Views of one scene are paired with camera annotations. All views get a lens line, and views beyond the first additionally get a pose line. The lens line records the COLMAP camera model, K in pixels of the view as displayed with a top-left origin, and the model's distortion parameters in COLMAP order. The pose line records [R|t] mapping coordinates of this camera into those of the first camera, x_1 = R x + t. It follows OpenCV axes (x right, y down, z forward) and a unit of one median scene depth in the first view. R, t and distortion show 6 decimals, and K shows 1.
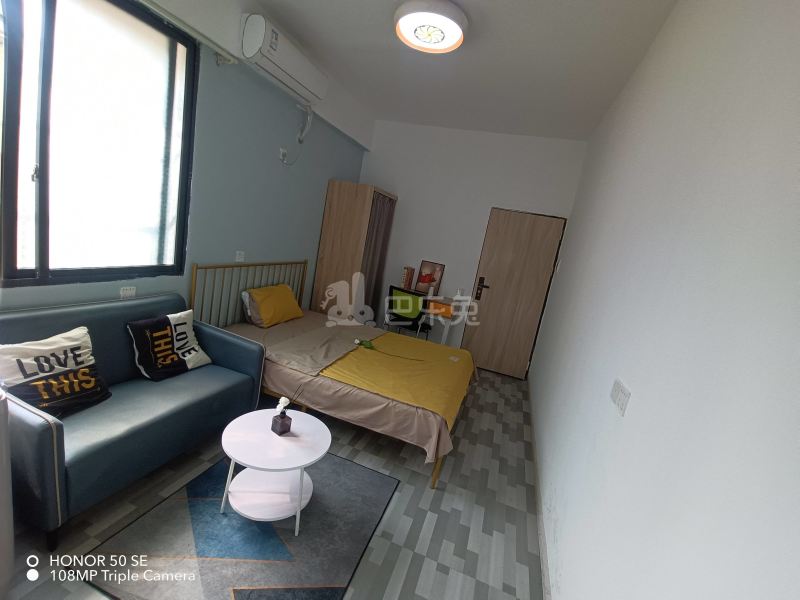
lens RADIAL K [[371.0, 0, 402.9], [0, 371.0, 300.9], [0, 0, 1]] dist [-0.008640, 0.005274]
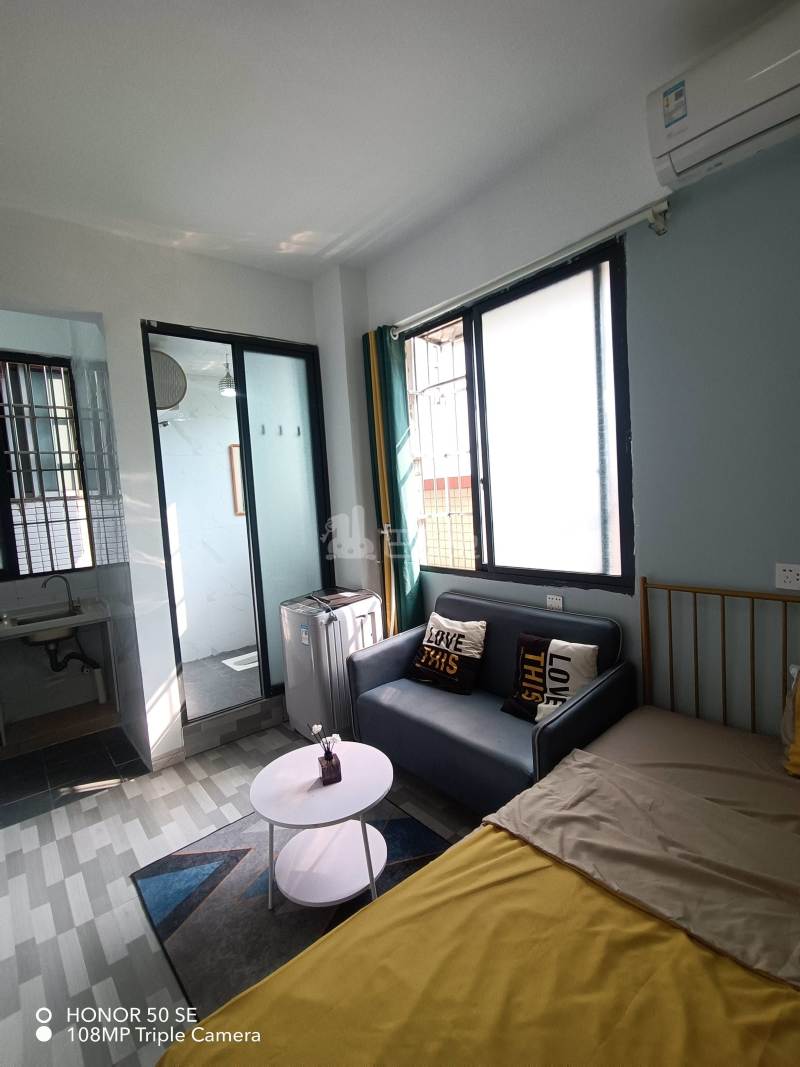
lens RADIAL K [[494.8, 0, 402.1], [0, 494.8, 534.4], [0, 0, 1]] dist [-0.008640, 0.005274]
pose [[-0.548374, -0.079424, -0.832453, 0.351311], [-0.186383, 0.982047, 0.029082, -0.137892], [0.815198, 0.171103, -0.553332, 1.283510]]
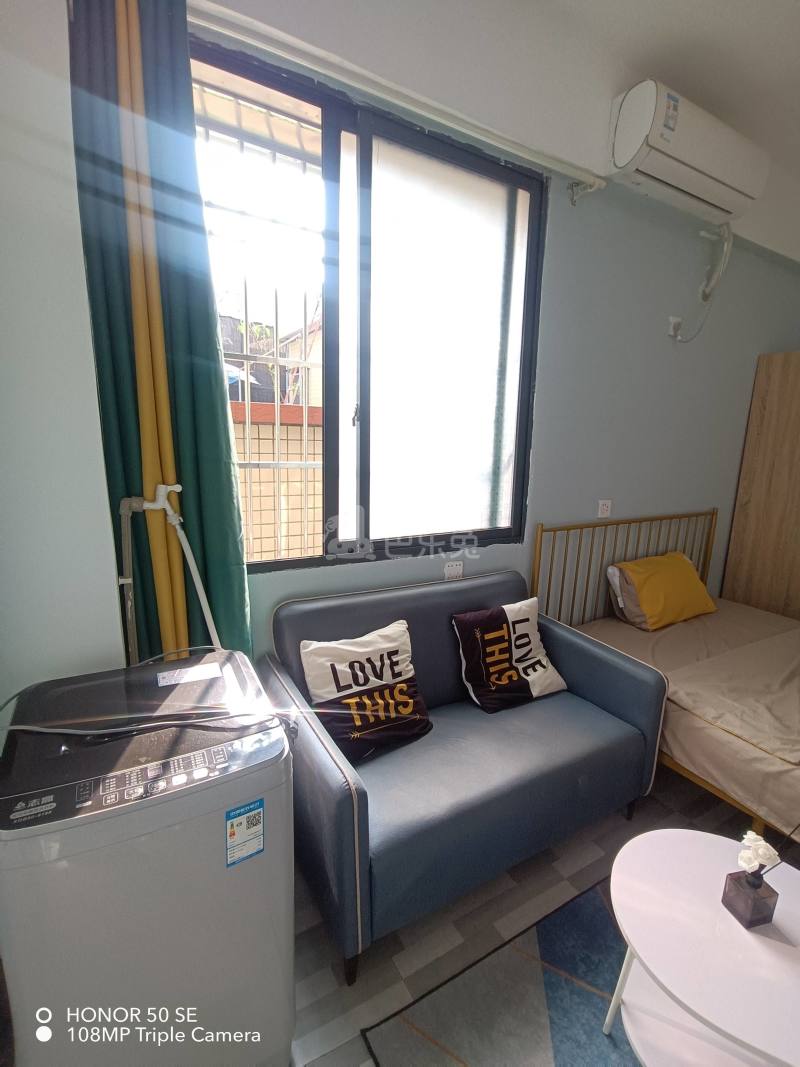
lens RADIAL K [[494.8, 0, 398.8], [0, 494.8, 535.7], [0, 0, 1]] dist [-0.008640, 0.005274]
pose [[0.730968, -0.033053, -0.681610, -0.183956], [-0.014349, 0.997861, -0.063777, -0.026530], [0.682260, 0.056399, 0.728931, 0.248826]]
